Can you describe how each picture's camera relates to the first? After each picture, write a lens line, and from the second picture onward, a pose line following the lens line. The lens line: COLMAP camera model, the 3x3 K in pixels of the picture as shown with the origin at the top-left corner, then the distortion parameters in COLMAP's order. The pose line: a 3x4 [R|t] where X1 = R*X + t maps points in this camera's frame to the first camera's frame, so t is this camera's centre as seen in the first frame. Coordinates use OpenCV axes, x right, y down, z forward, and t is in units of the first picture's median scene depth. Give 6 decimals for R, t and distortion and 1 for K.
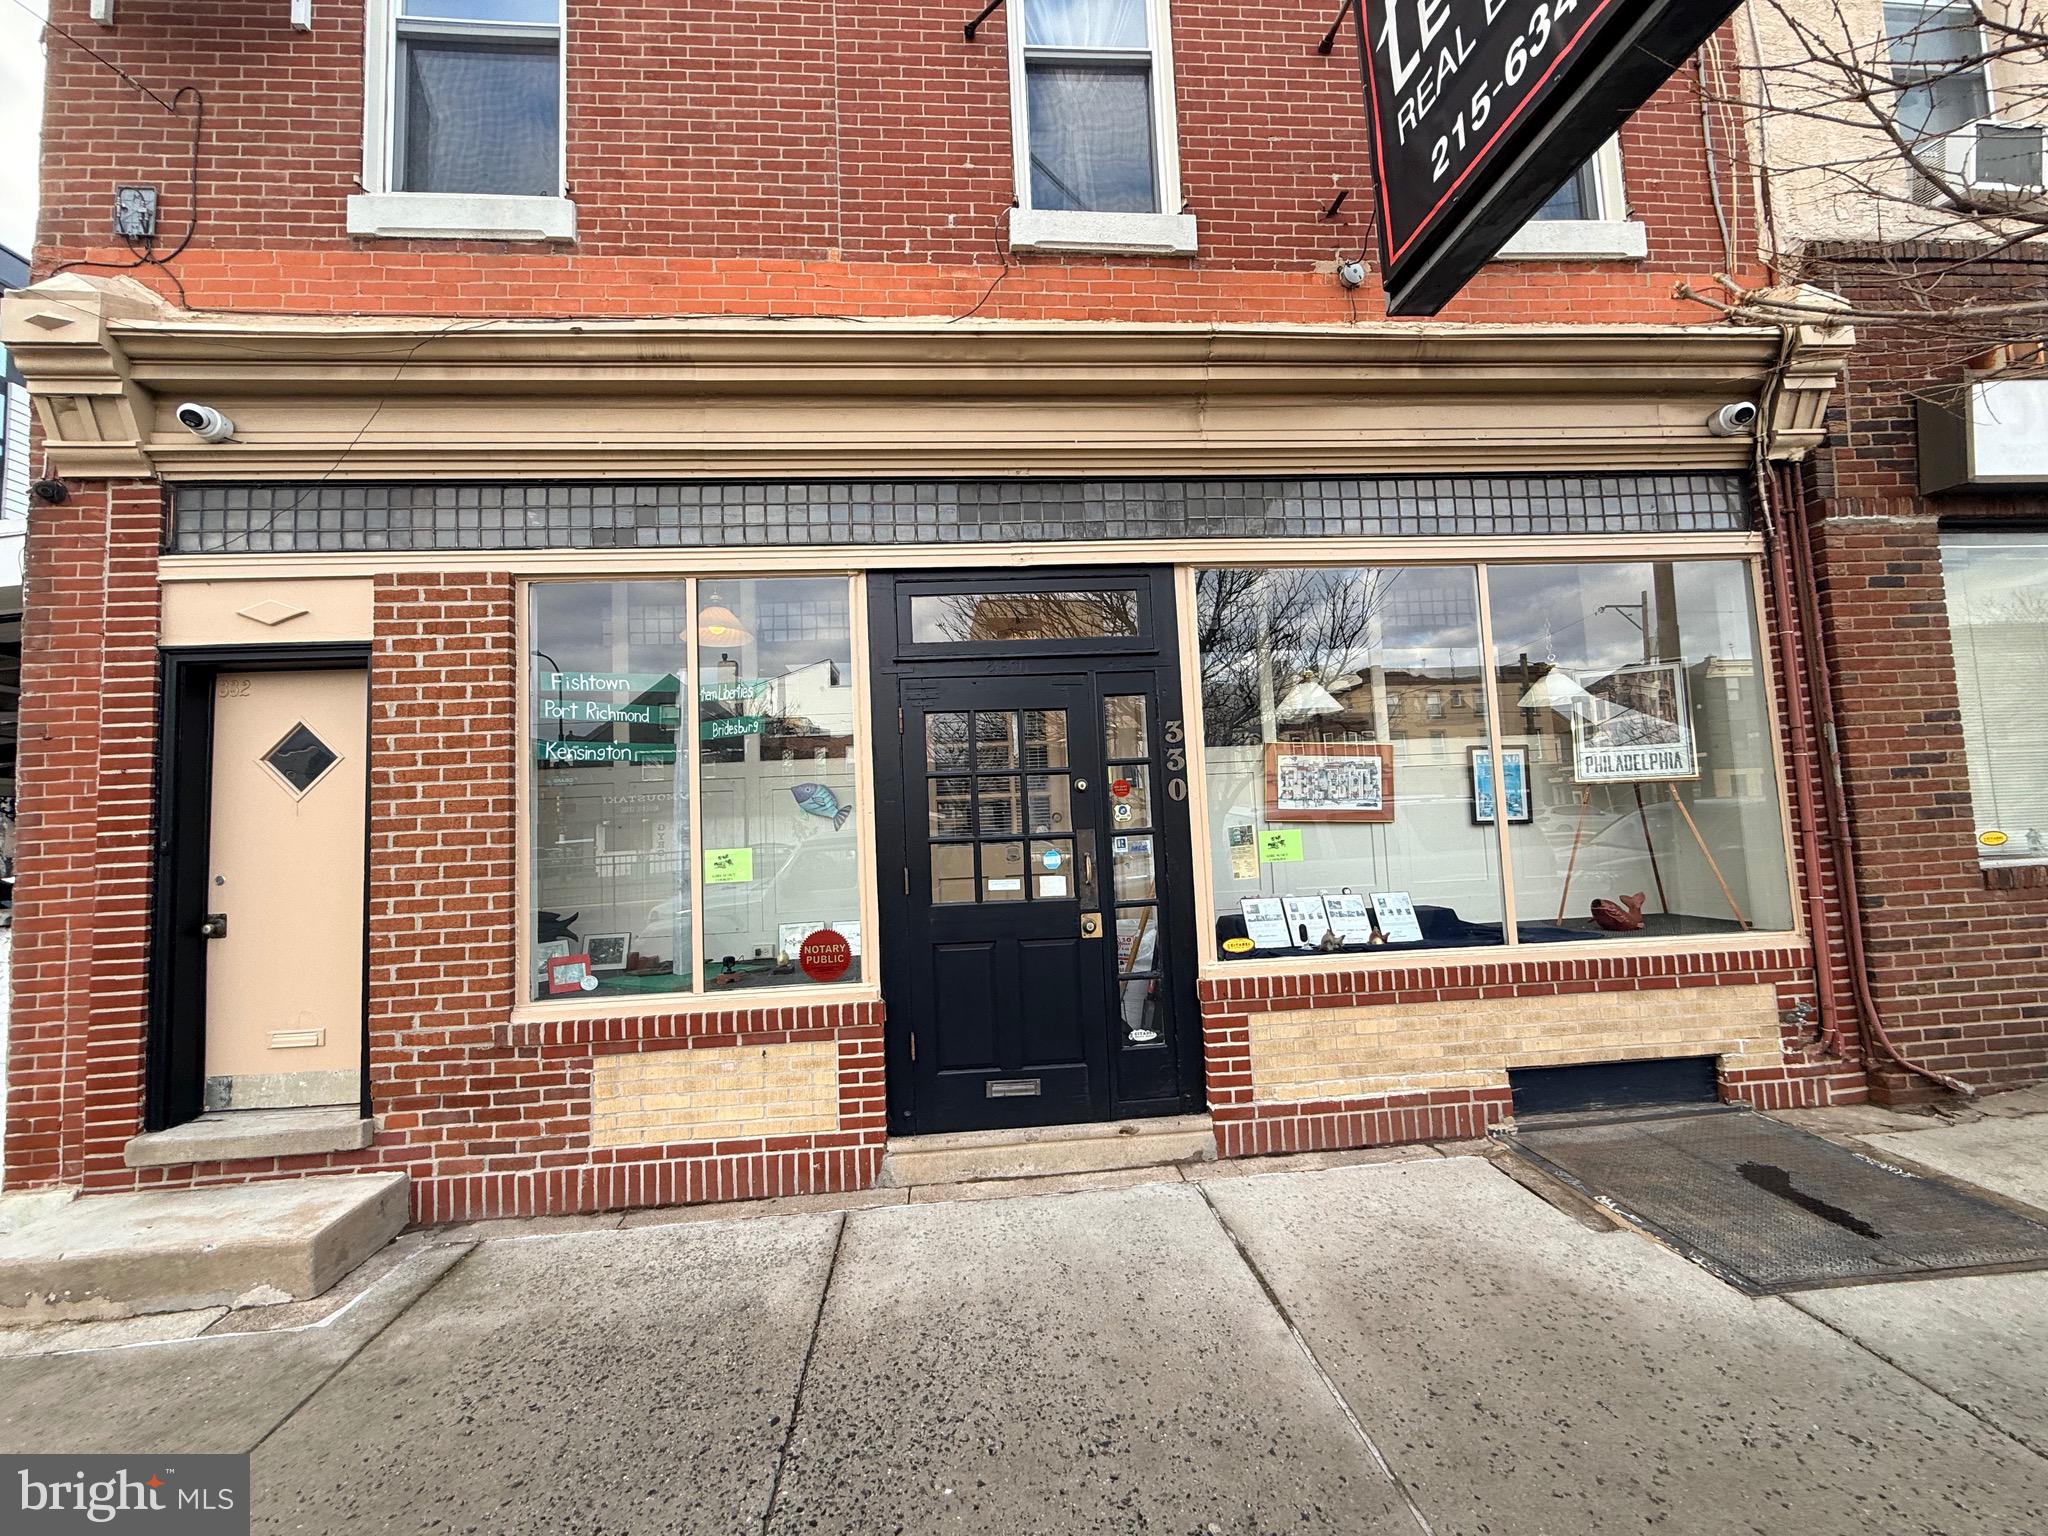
lens RADIAL K [[812.5, 0, 1015.8], [0, 812.5, 765.1], [0, 0, 1]] dist [-0.000793, 0.000547]
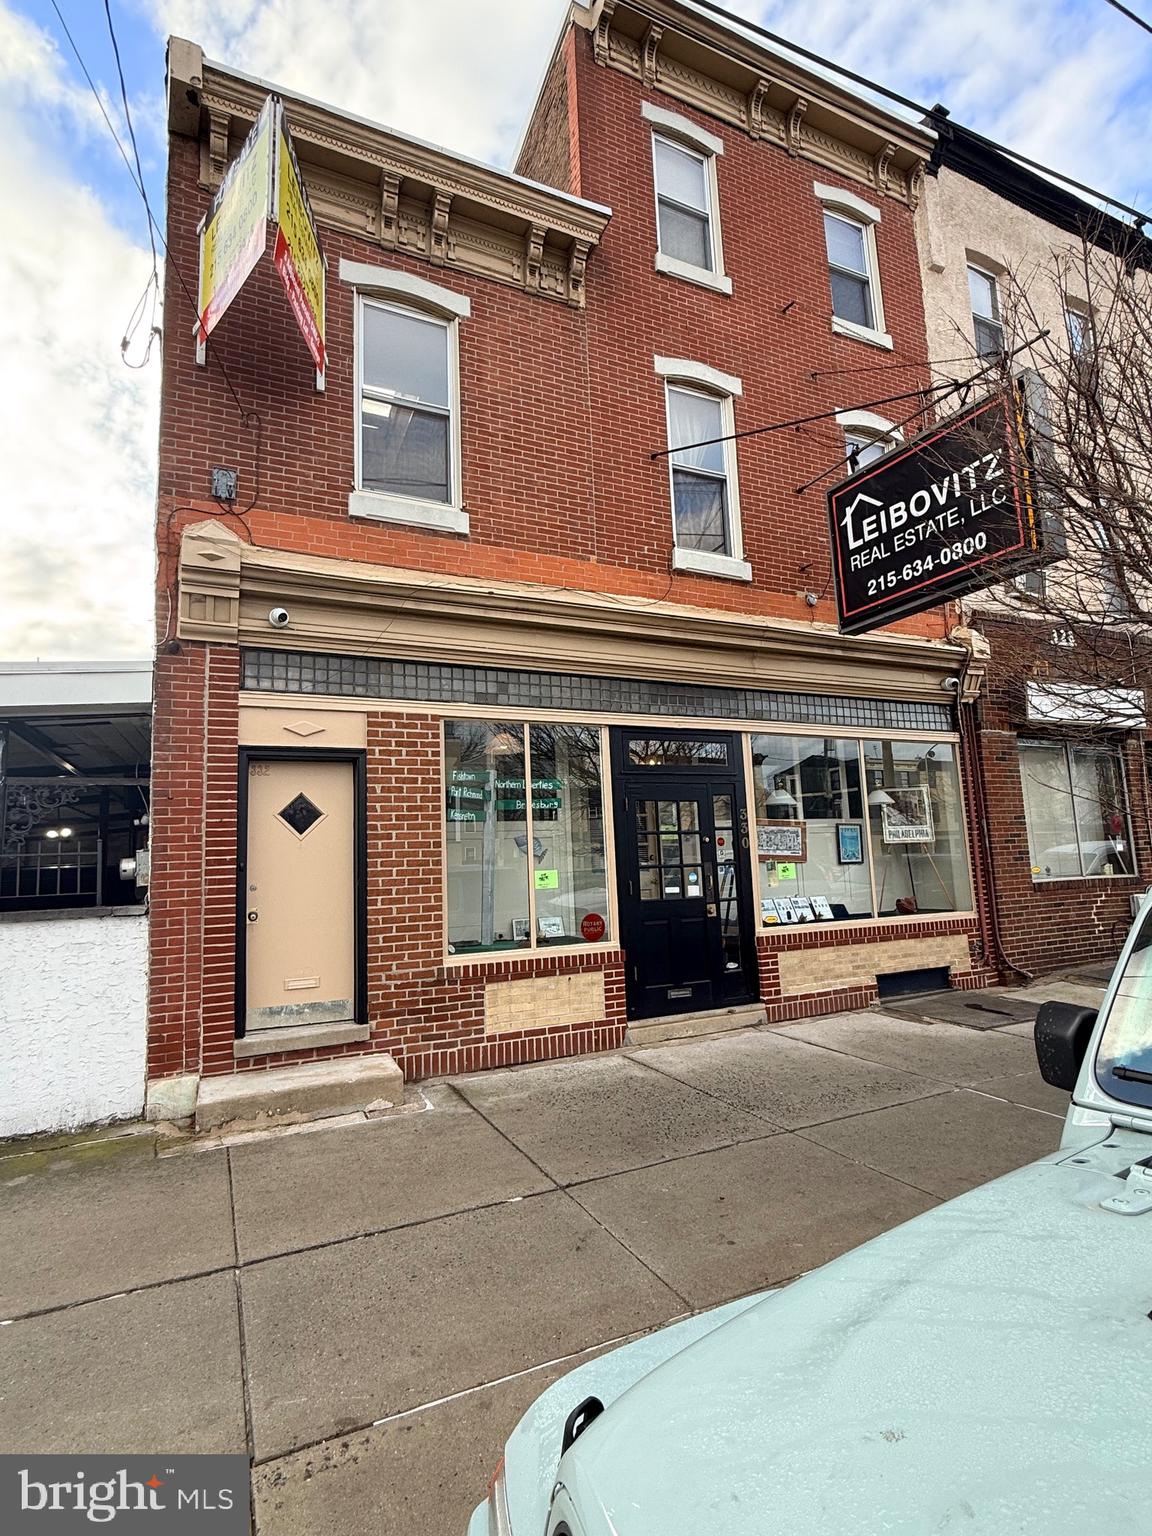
lens RADIAL K [[767.5, 0, 578.2], [0, 767.5, 762.8], [0, 0, 1]] dist [0.000289, 0.000517]
pose [[0.934476, 0.055103, 0.351735, -0.904087], [-0.028991, 0.996447, -0.079081, -0.005616], [-0.354843, 0.063702, 0.932753, -0.674676]]
